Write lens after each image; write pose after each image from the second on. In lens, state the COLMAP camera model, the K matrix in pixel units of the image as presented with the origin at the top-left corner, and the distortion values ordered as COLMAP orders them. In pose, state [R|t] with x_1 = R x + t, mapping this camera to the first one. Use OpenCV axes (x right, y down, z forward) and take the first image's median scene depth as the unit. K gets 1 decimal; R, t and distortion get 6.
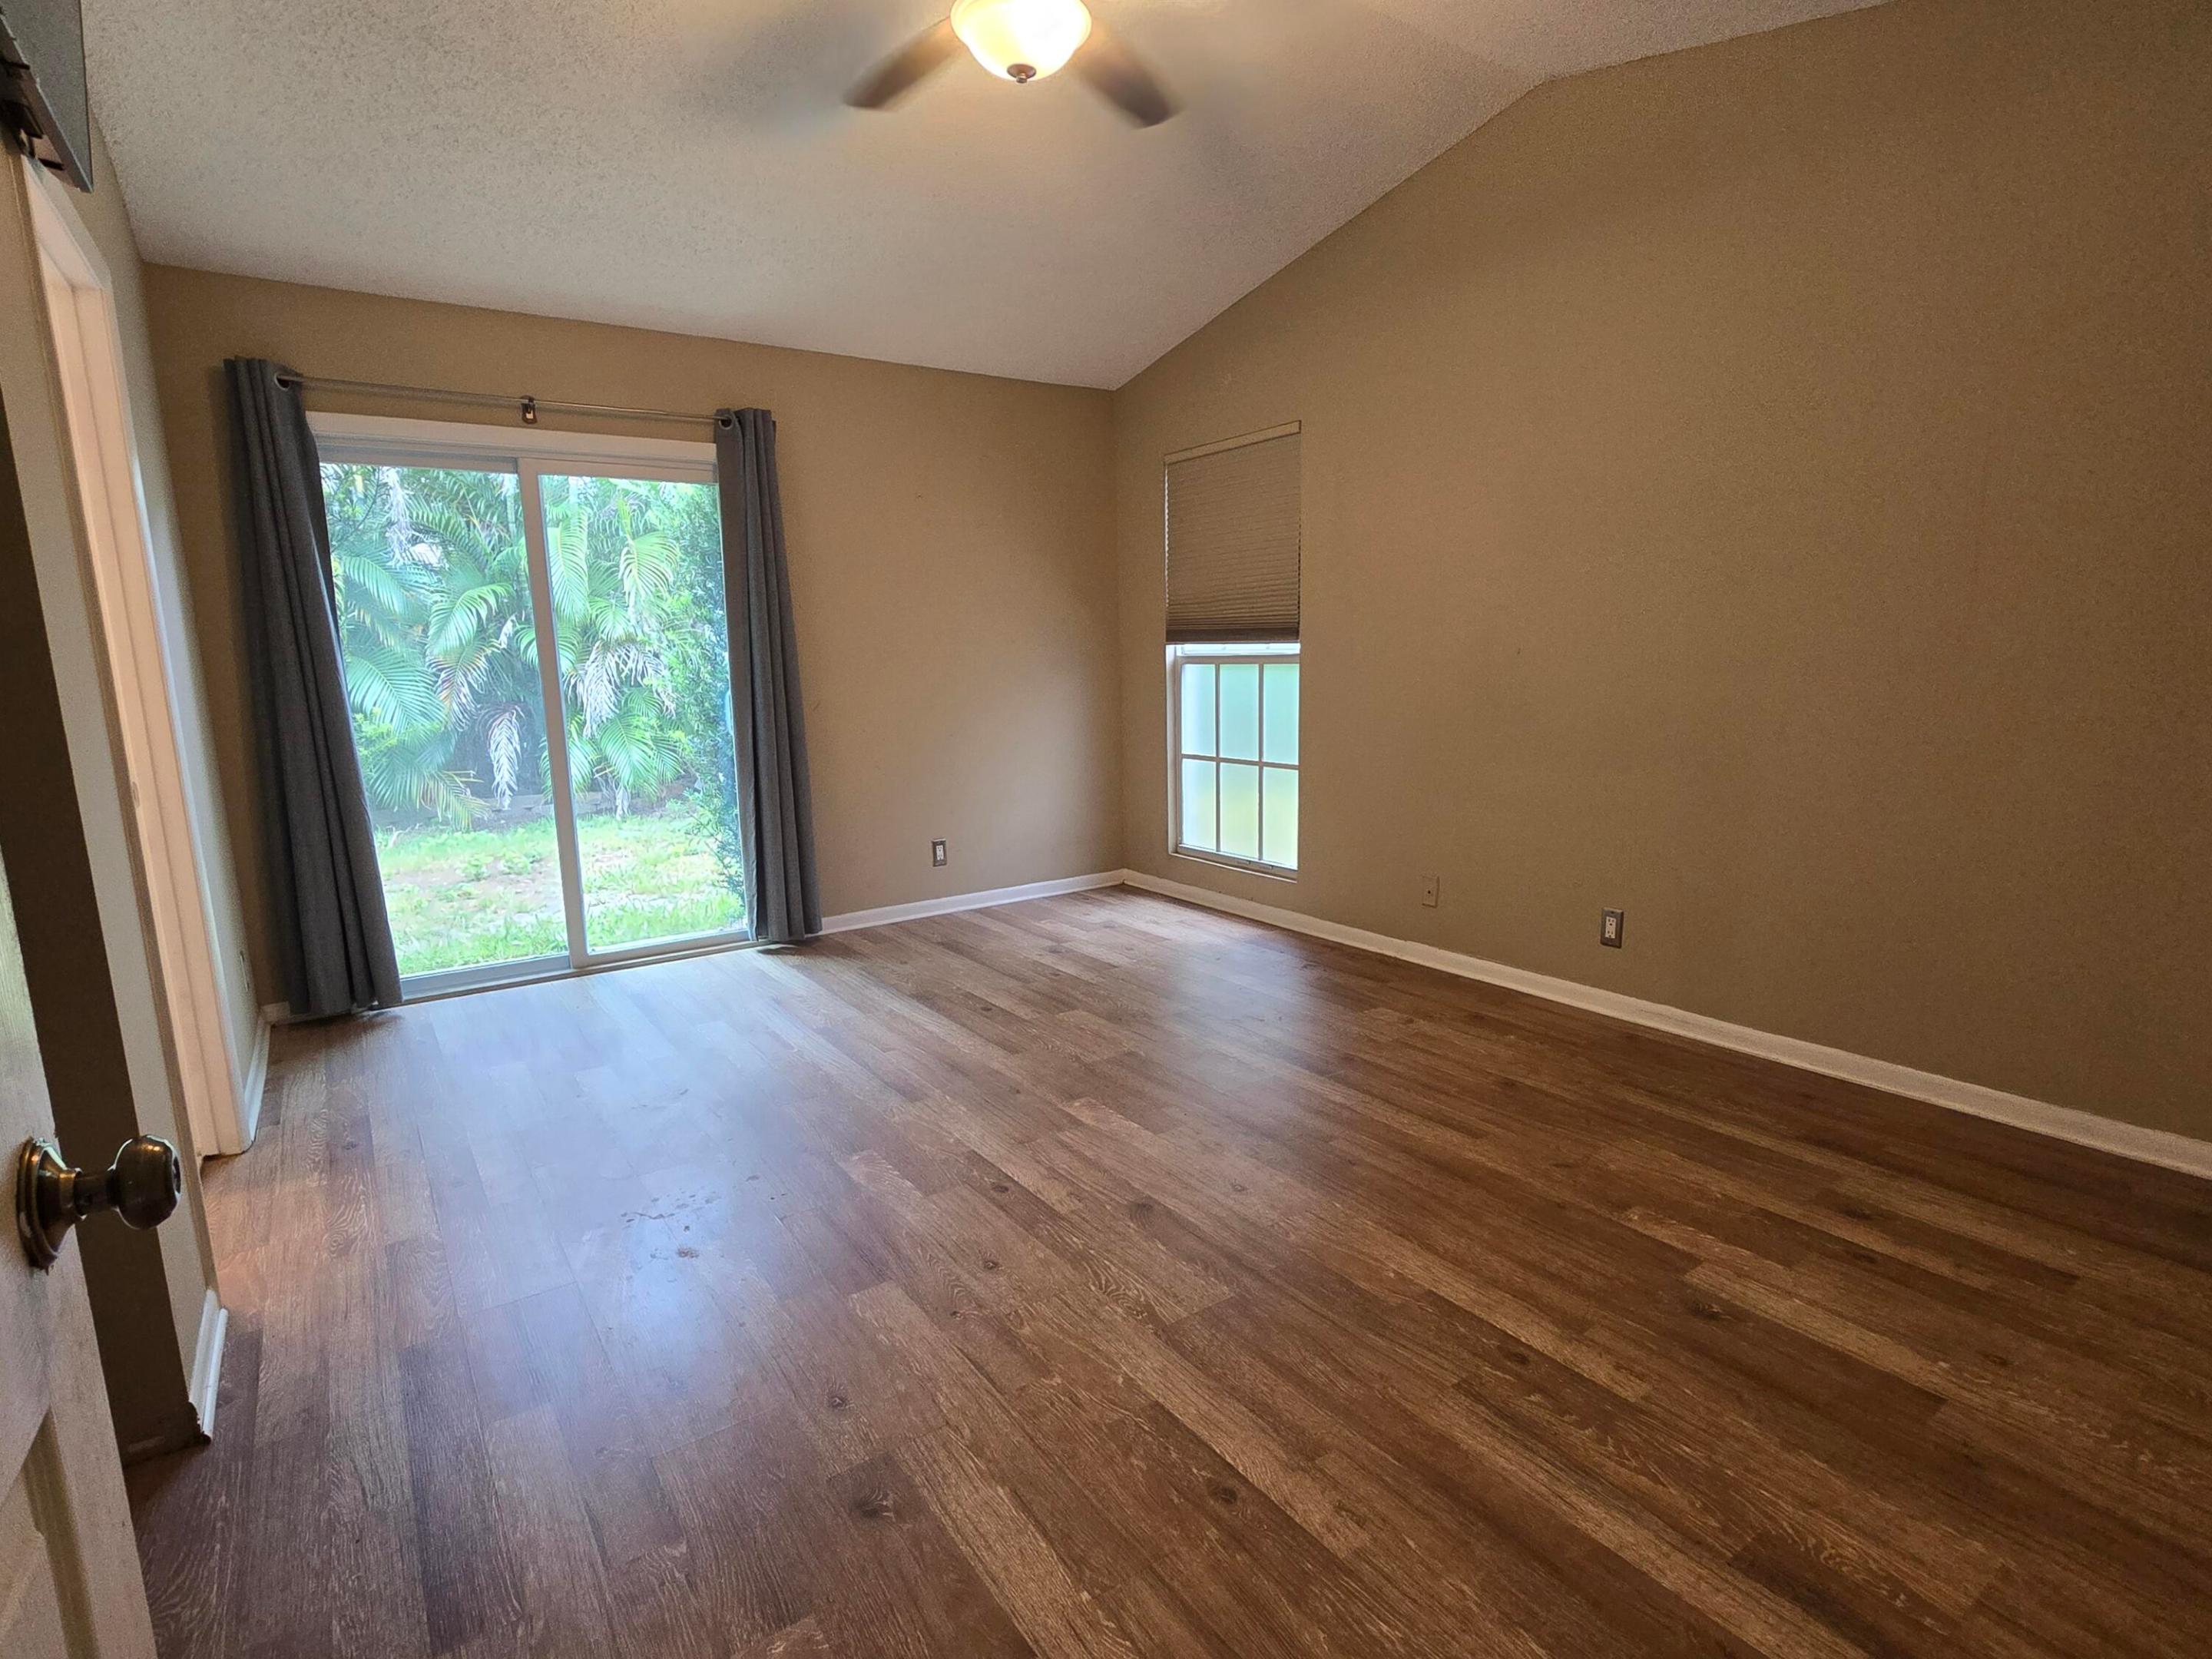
lens RADIAL K [[1097.6, 0, 1101.9], [0, 1097.6, 829.9], [0, 0, 1]] dist [0.005651, 0.000465]
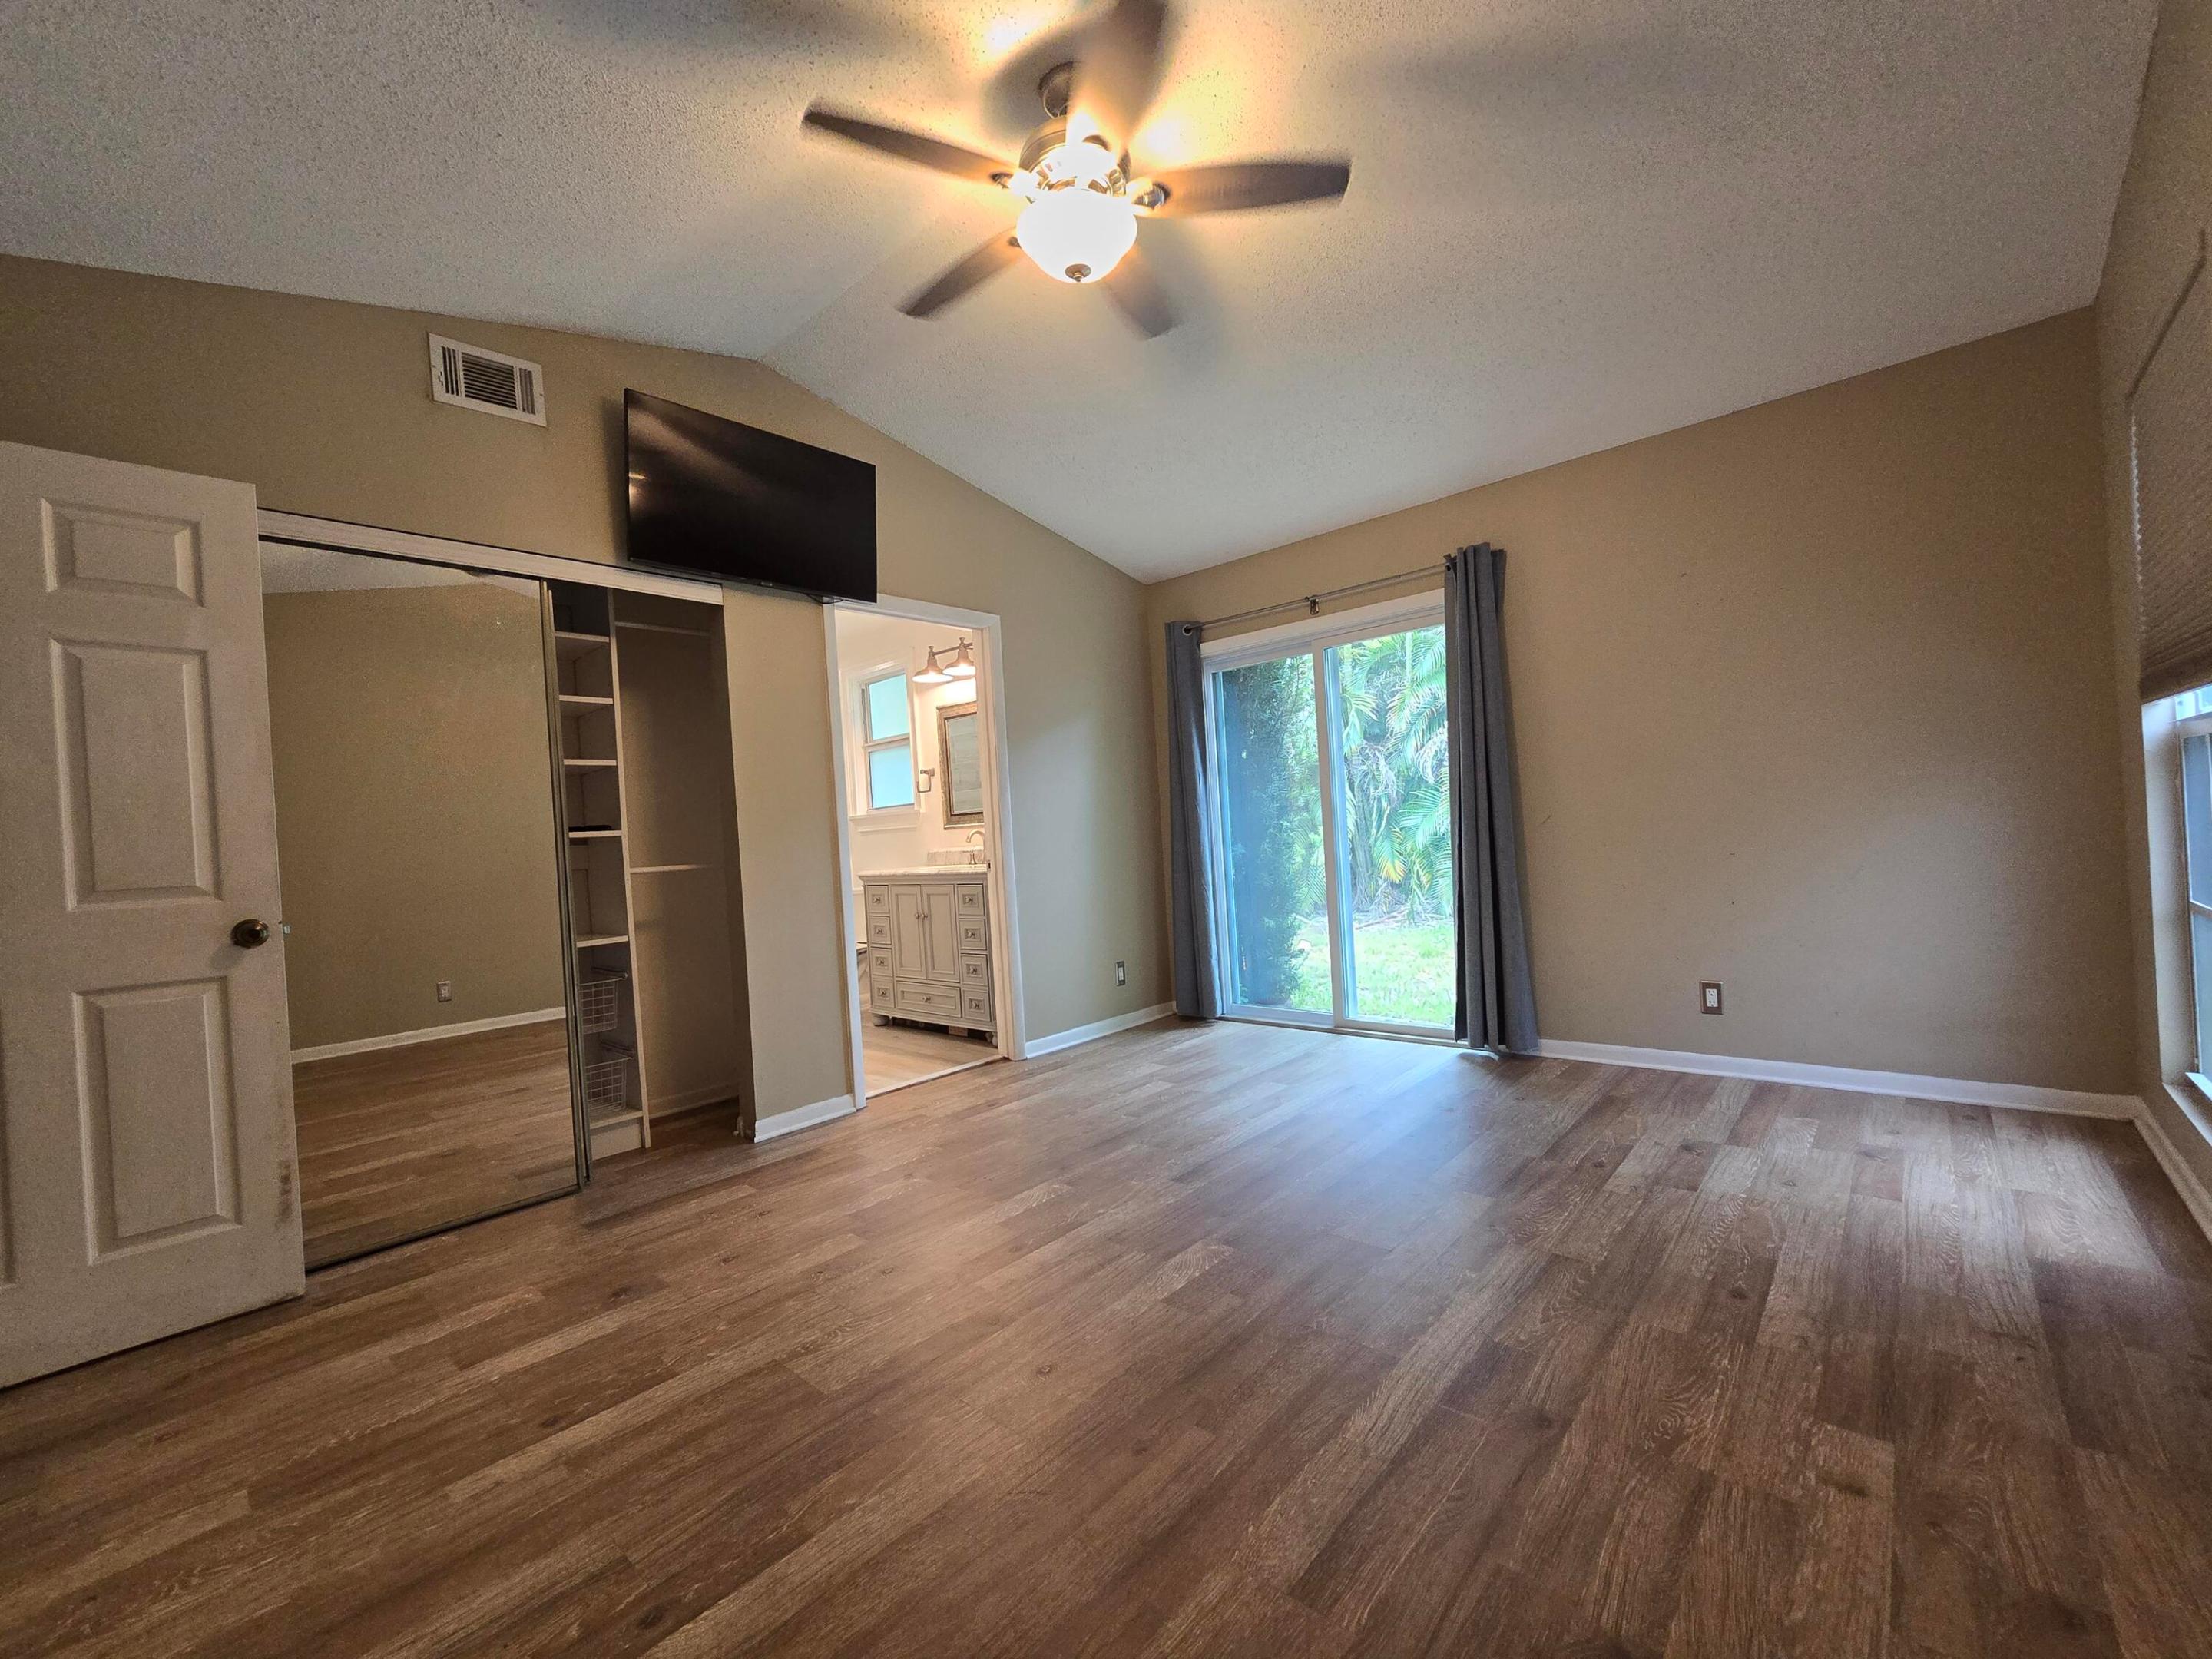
lens RADIAL K [[910.9, 0, 1103.5], [0, 910.9, 839.1], [0, 0, 1]] dist [-0.003333, -0.000640]
pose [[0.228589, 0.011079, -0.973460, 0.474485], [-0.102992, 0.994599, -0.012865, -0.048176], [0.968060, 0.103199, 0.228495, 0.481856]]
